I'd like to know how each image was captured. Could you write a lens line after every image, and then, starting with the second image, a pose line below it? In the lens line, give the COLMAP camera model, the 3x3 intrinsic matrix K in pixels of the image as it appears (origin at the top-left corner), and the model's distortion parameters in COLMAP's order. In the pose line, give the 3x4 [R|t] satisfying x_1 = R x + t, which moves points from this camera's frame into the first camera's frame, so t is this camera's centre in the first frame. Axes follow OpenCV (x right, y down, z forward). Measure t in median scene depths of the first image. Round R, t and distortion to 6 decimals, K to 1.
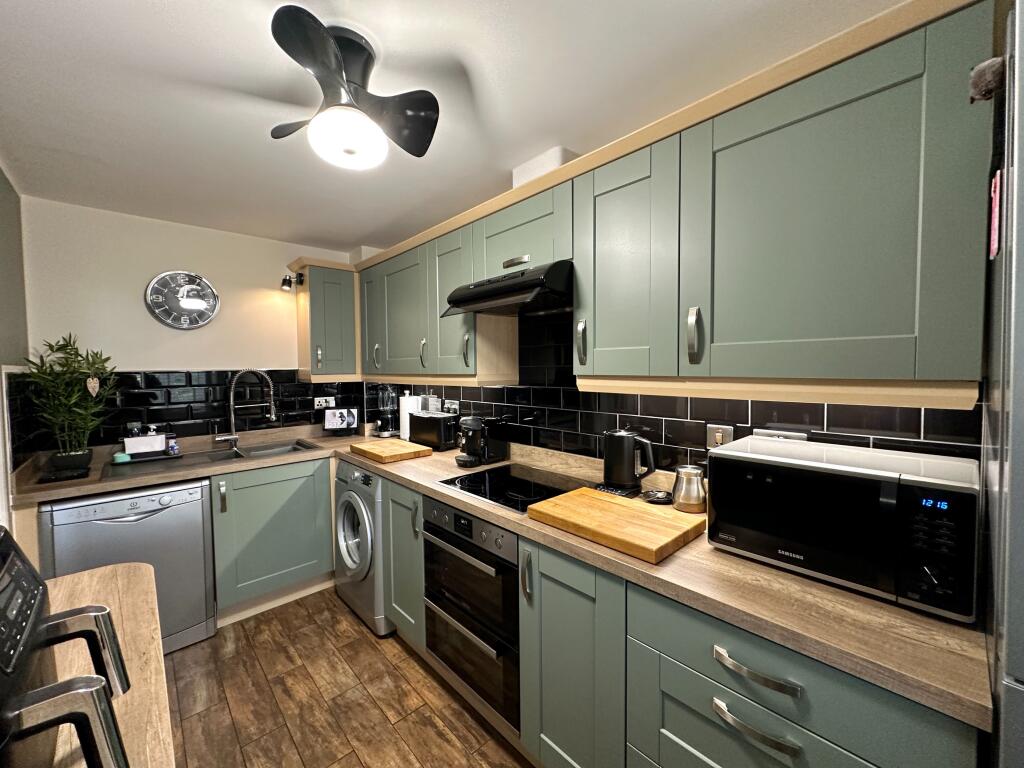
lens RADIAL K [[409.8, 0, 513.9], [0, 409.8, 383.7], [0, 0, 1]] dist [-0.001219, 0.000298]
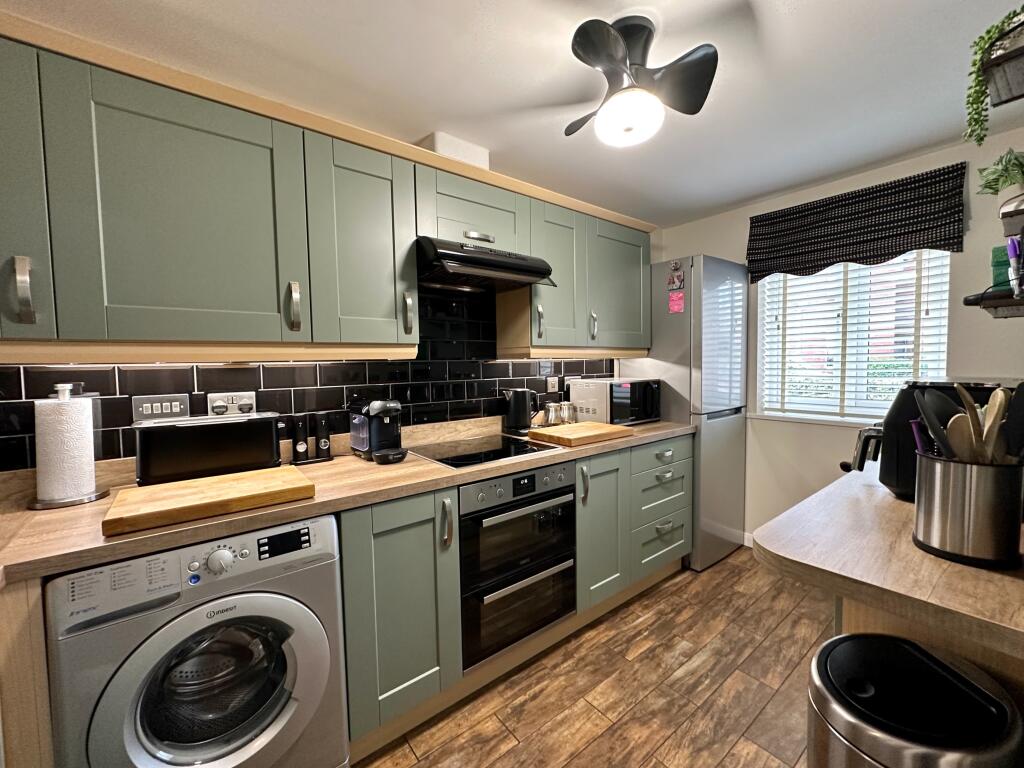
lens RADIAL K [[409.8, 0, 513.9], [0, 409.8, 383.7], [0, 0, 1]] dist [-0.001219, 0.000298]
pose [[0.091122, -0.041457, 0.994976, -1.128341], [0.057045, 0.997710, 0.036347, 0.048970], [-0.994205, 0.053446, 0.093278, 0.896449]]
